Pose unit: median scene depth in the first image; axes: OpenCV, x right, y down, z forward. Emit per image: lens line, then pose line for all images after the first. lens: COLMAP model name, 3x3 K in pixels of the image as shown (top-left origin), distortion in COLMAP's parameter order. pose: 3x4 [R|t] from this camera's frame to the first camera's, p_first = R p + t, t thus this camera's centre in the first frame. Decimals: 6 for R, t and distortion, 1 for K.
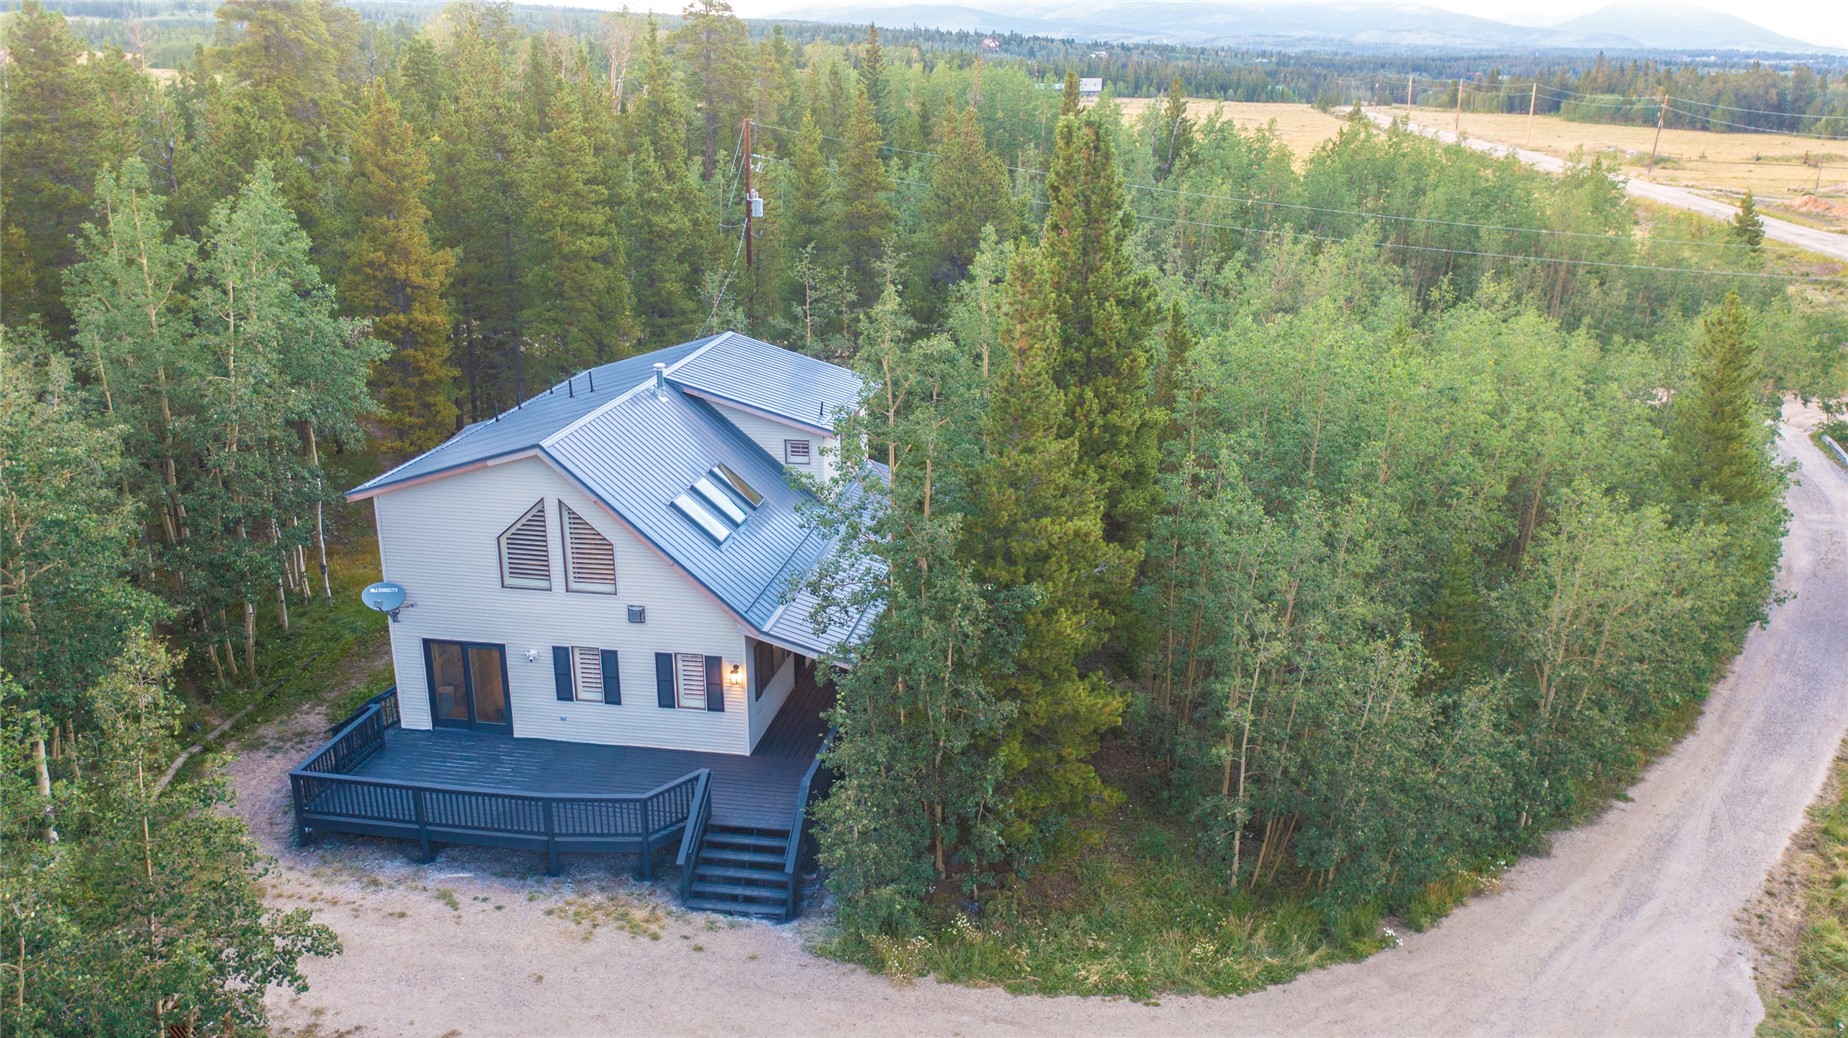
lens RADIAL K [[1457.9, 0, 927.2], [0, 1457.9, 513.3], [0, 0, 1]] dist [-0.011693, 0.000987]
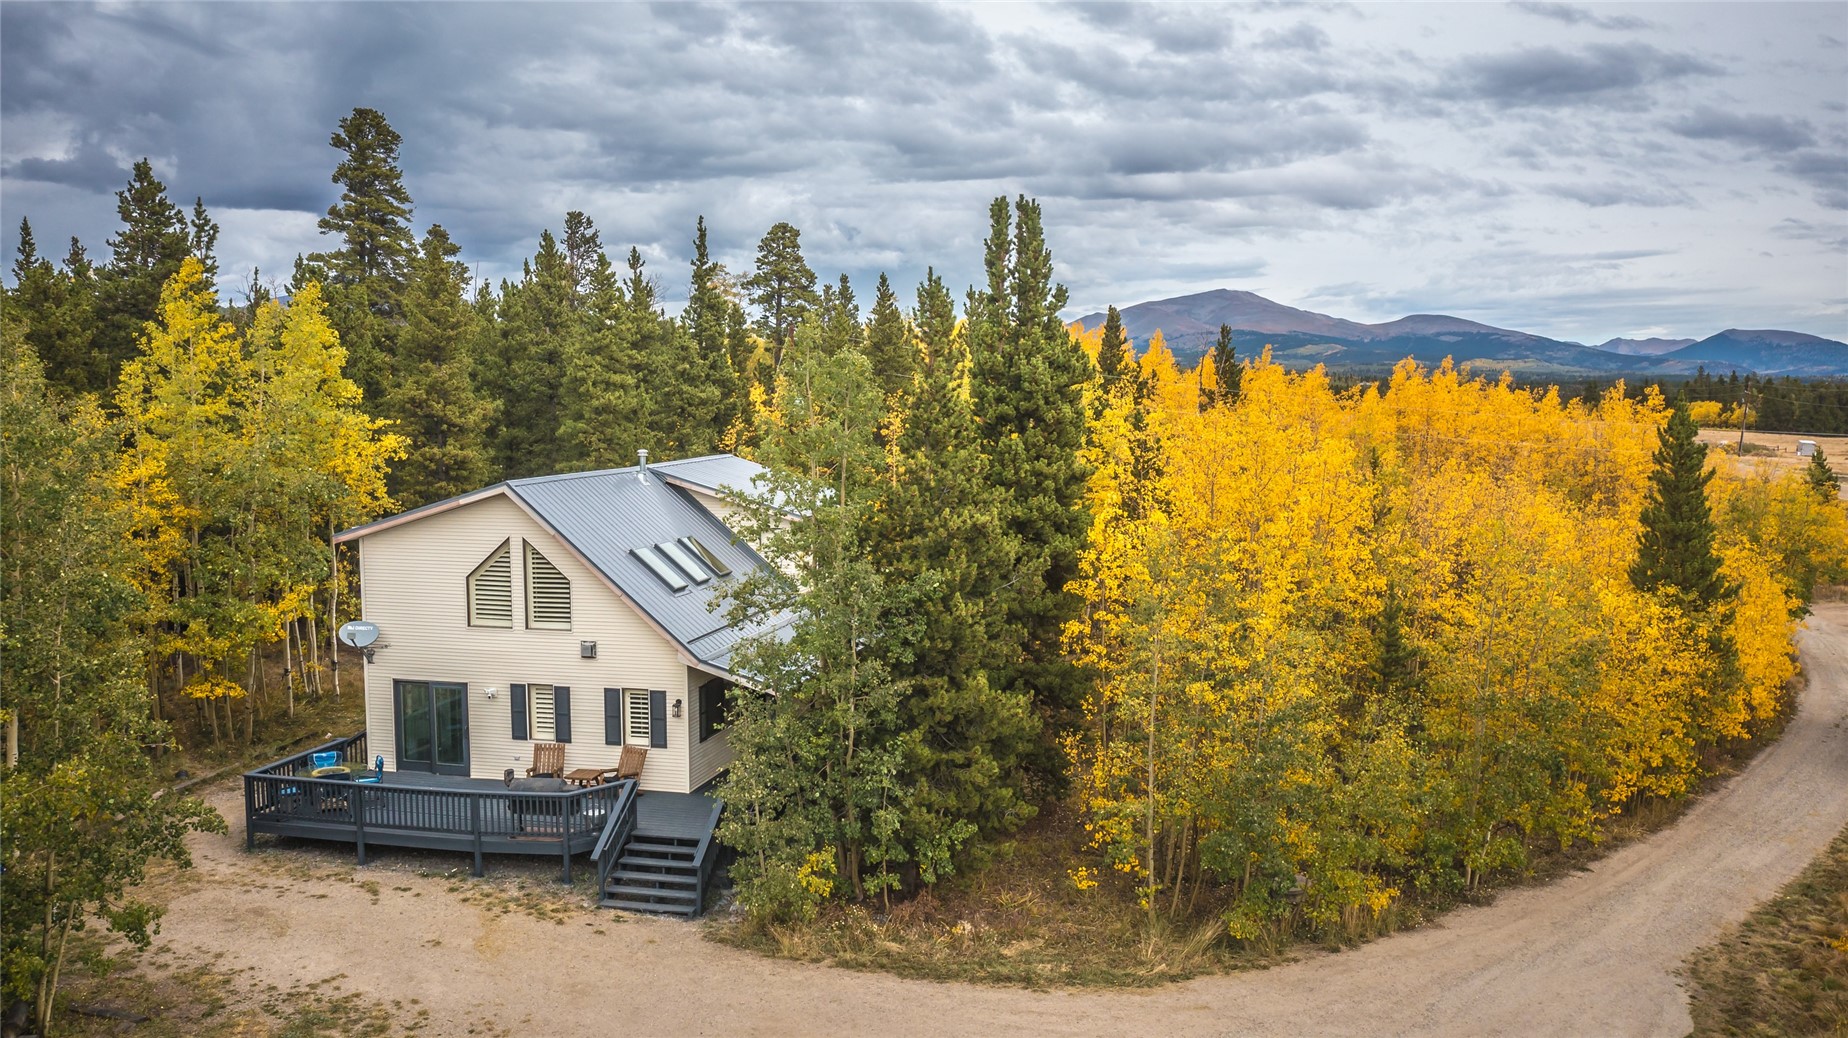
lens RADIAL K [[1457.9, 0, 927.2], [0, 1457.9, 513.3], [0, 0, 1]] dist [-0.011693, 0.000987]
pose [[0.997035, 0.006445, -0.076675, 0.126121], [-0.022678, 0.976835, -0.212790, 0.194025], [0.073528, 0.213898, 0.974085, -0.028130]]
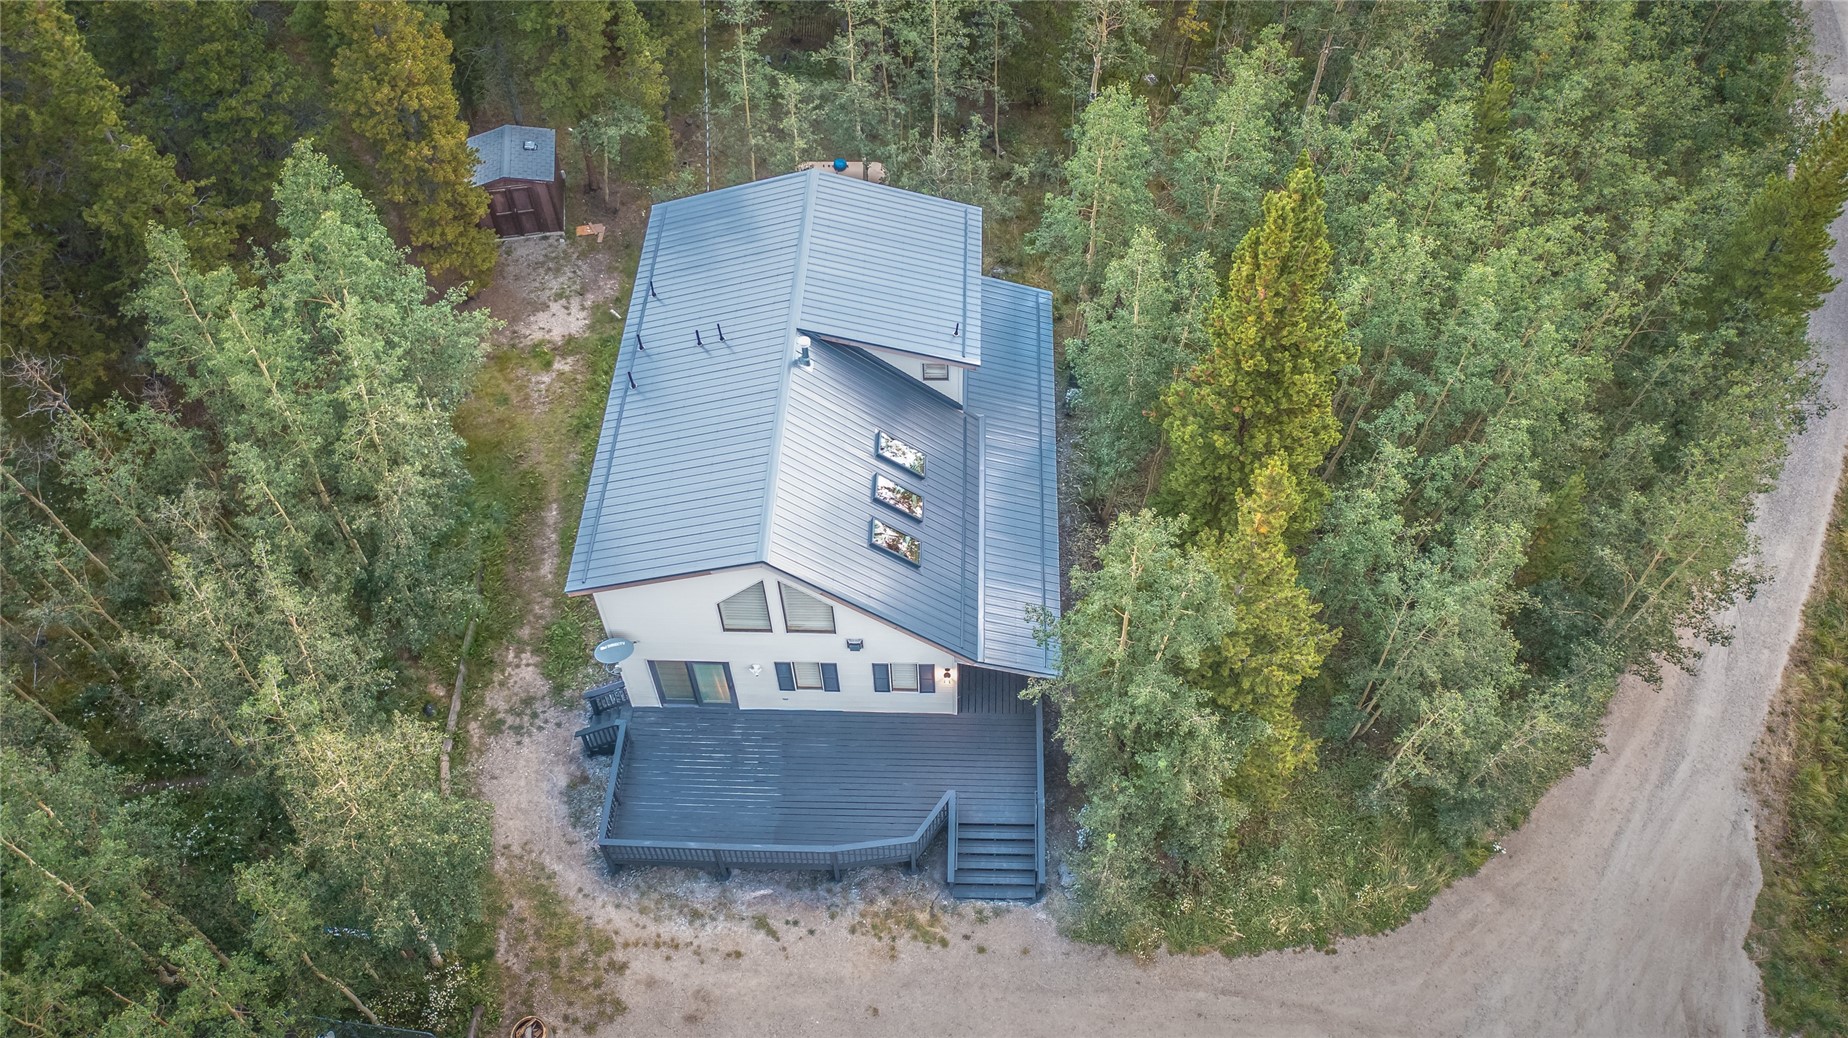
lens RADIAL K [[1457.9, 0, 927.2], [0, 1457.9, 513.3], [0, 0, 1]] dist [-0.011693, 0.000987]
pose [[0.989868, -0.121328, 0.073764, -0.217635], [0.058328, 0.821089, 0.567812, -0.641673], [-0.129458, -0.557756, 0.819847, 0.149679]]
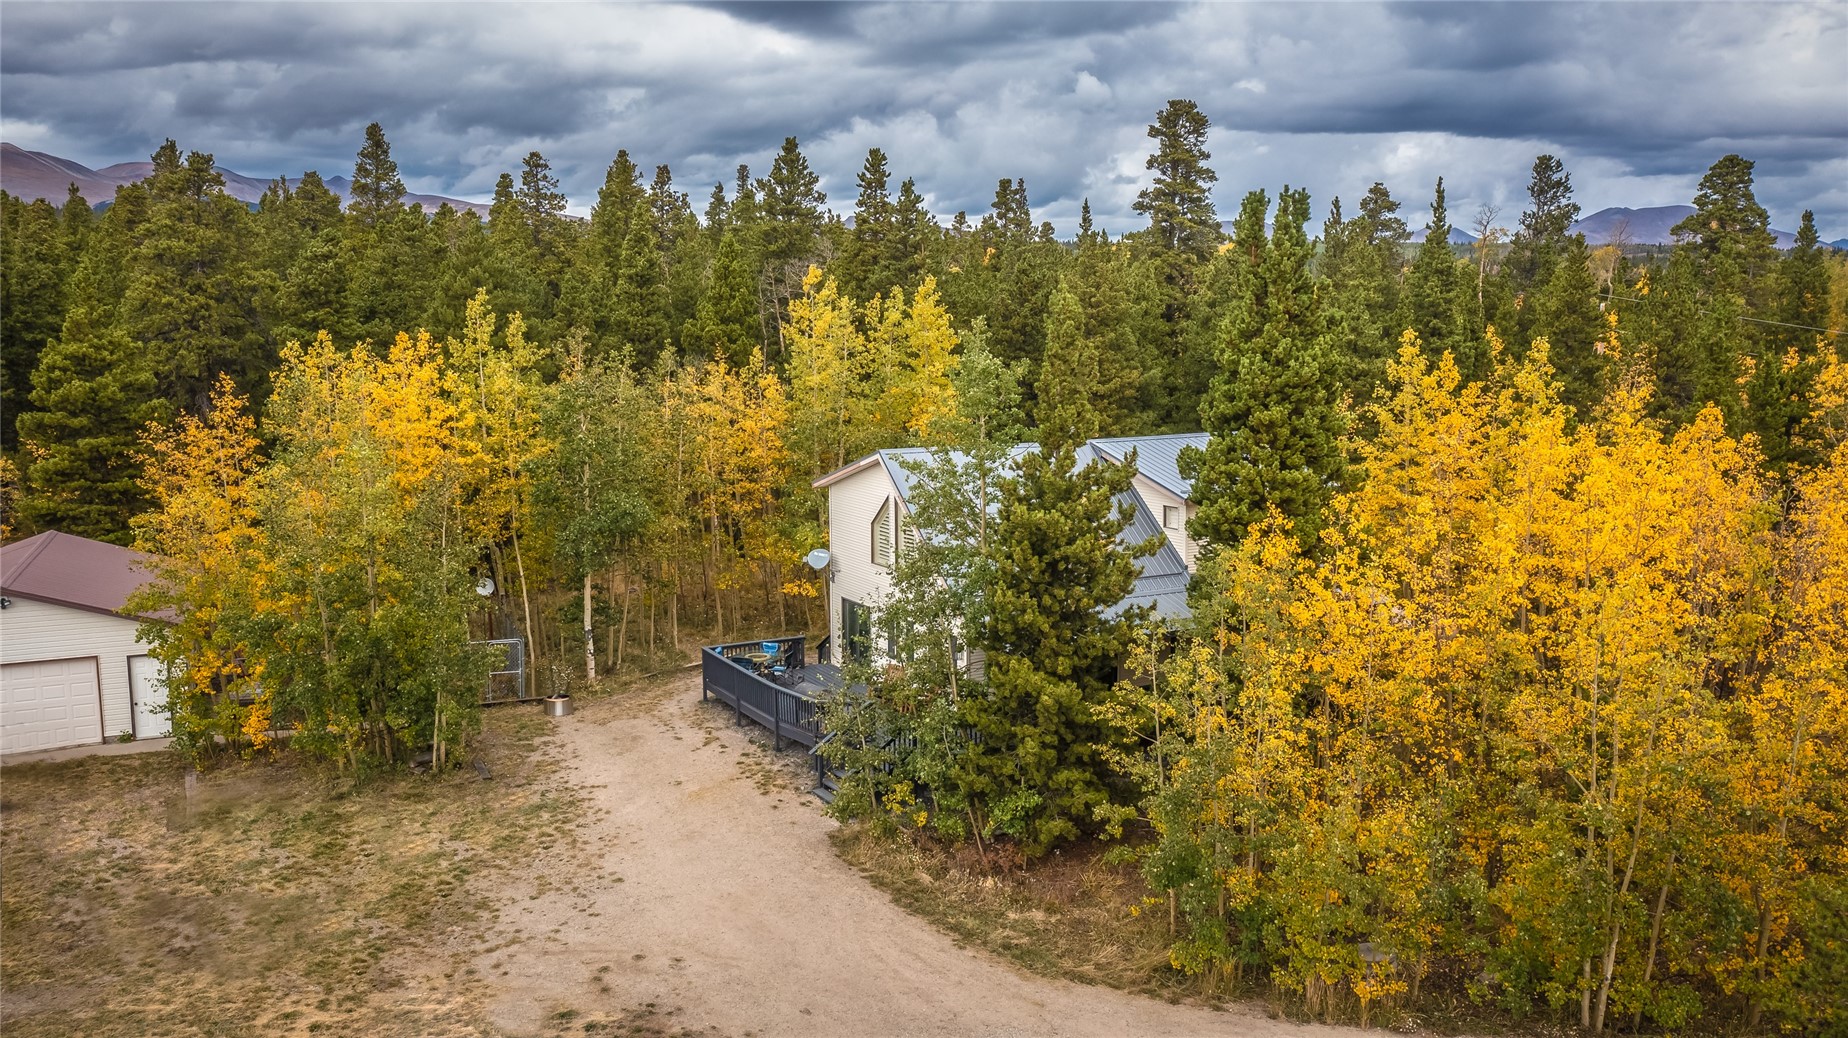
lens RADIAL K [[1457.9, 0, 927.2], [0, 1457.9, 513.3], [0, 0, 1]] dist [-0.011693, 0.000987]
pose [[0.629544, 0.098742, -0.770665, 0.786341], [-0.227902, 0.971729, -0.061666, 0.079959], [0.742788, 0.214458, 0.634250, 0.185876]]
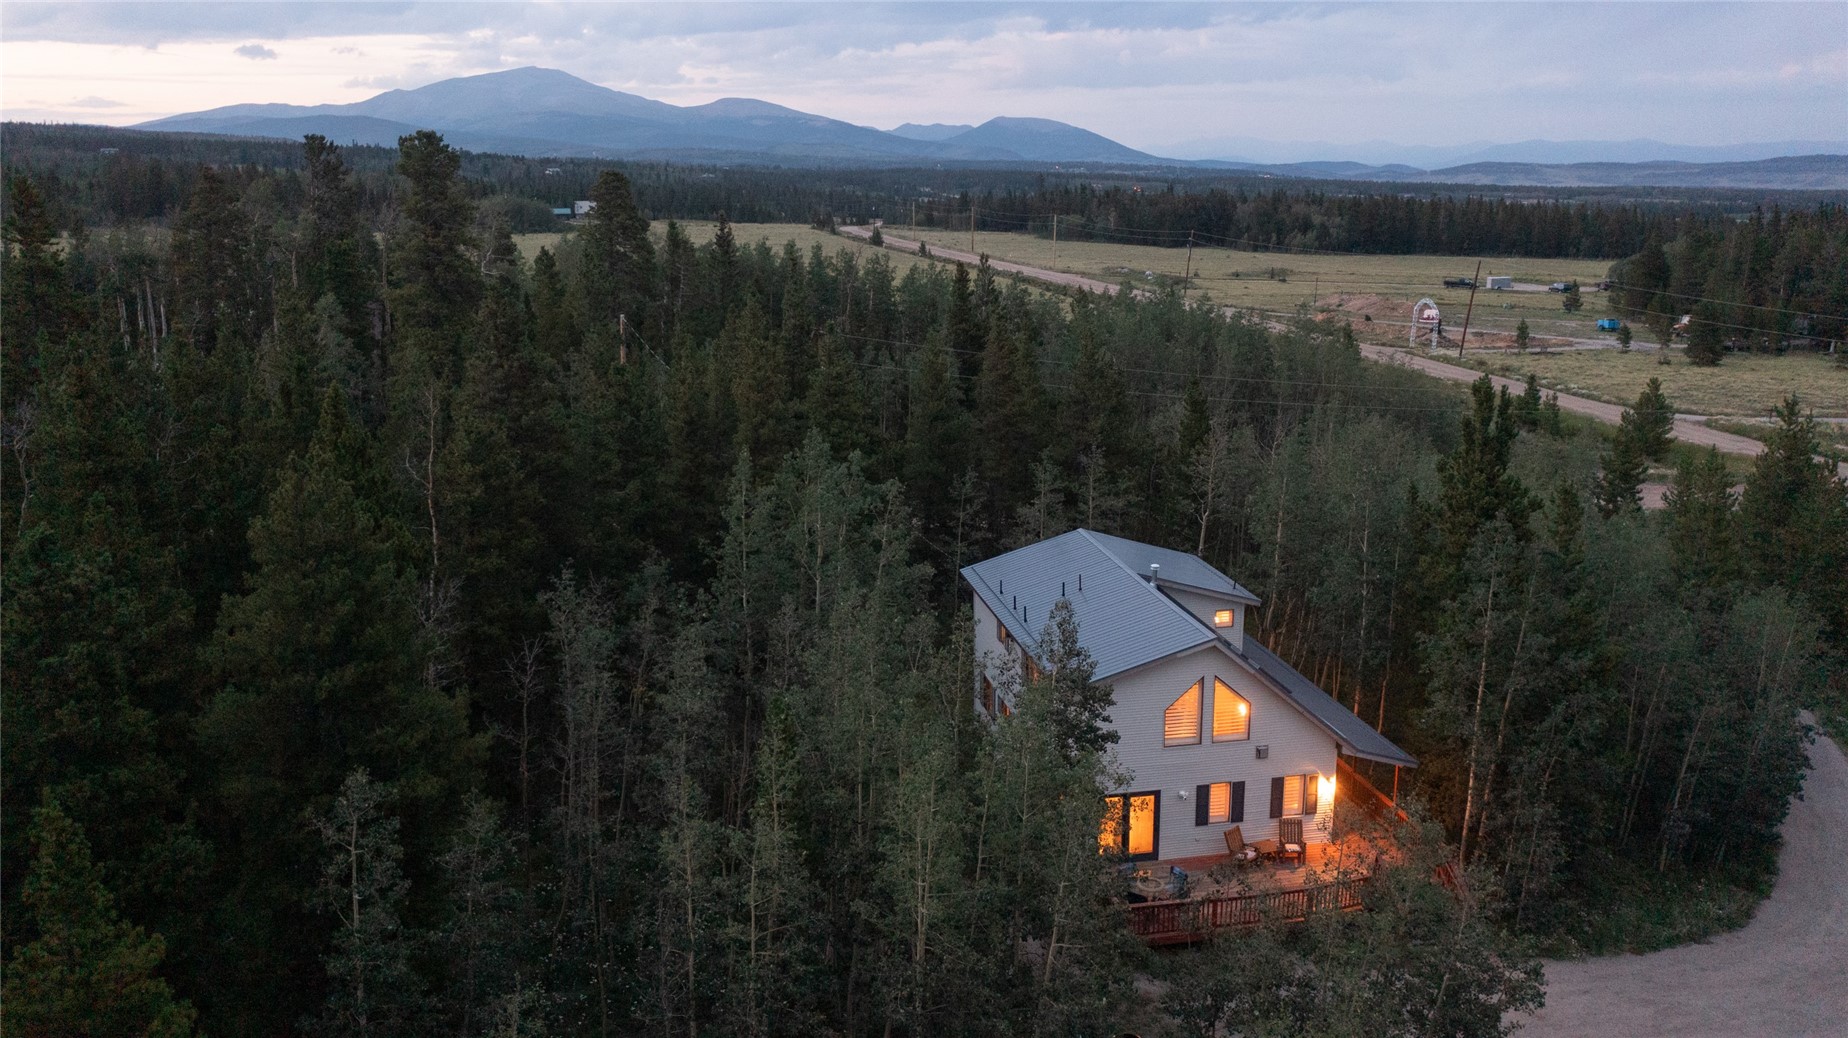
lens RADIAL K [[1457.9, 0, 927.2], [0, 1457.9, 513.3], [0, 0, 1]] dist [-0.011693, 0.000987]
pose [[0.930511, -0.083815, 0.356546, -0.974142], [0.108966, 0.992736, -0.051013, -0.119206], [-0.349680, 0.086320, 0.932884, -0.186667]]
